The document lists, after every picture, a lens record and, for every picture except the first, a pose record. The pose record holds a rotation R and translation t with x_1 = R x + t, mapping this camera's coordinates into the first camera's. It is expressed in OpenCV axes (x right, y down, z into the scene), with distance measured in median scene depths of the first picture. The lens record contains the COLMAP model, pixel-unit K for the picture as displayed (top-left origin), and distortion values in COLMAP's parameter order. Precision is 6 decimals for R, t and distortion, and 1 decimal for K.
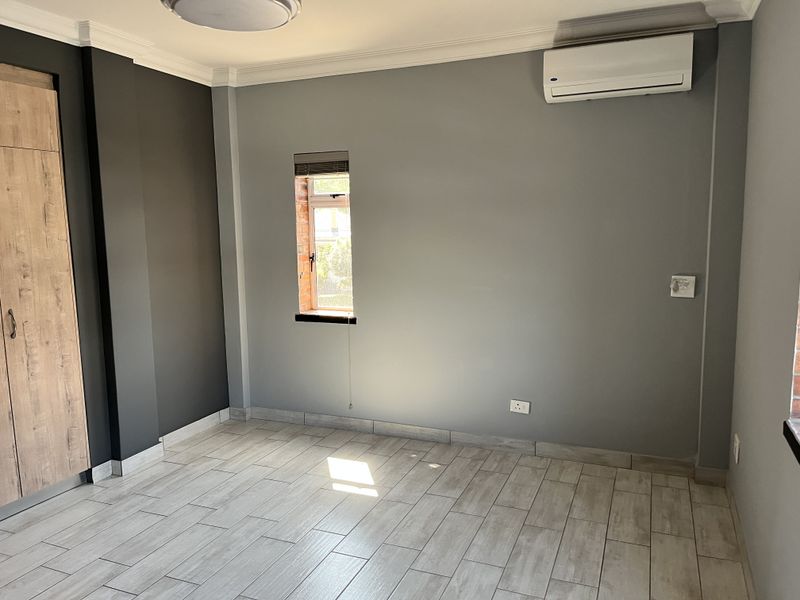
lens RADIAL K [[610.4, 0, 399.7], [0, 610.4, 303.1], [0, 0, 1]] dist [0.029074, -0.016800]
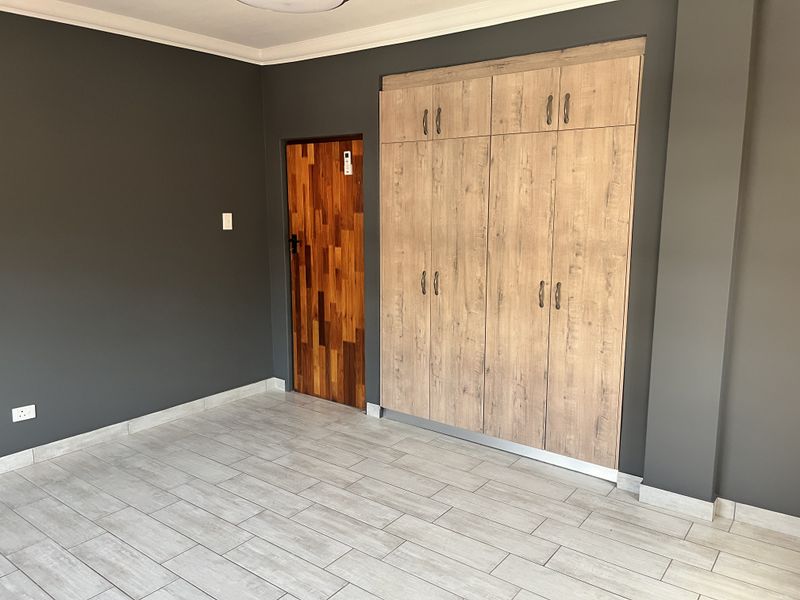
lens RADIAL K [[610.4, 0, 399.2], [0, 610.4, 300.9], [0, 0, 1]] dist [0.029074, -0.016800]
pose [[-0.241424, 0.182806, -0.953046, 0.451767], [-0.123541, 0.968316, 0.217030, -0.151793], [0.962524, 0.170137, -0.211190, 0.925709]]
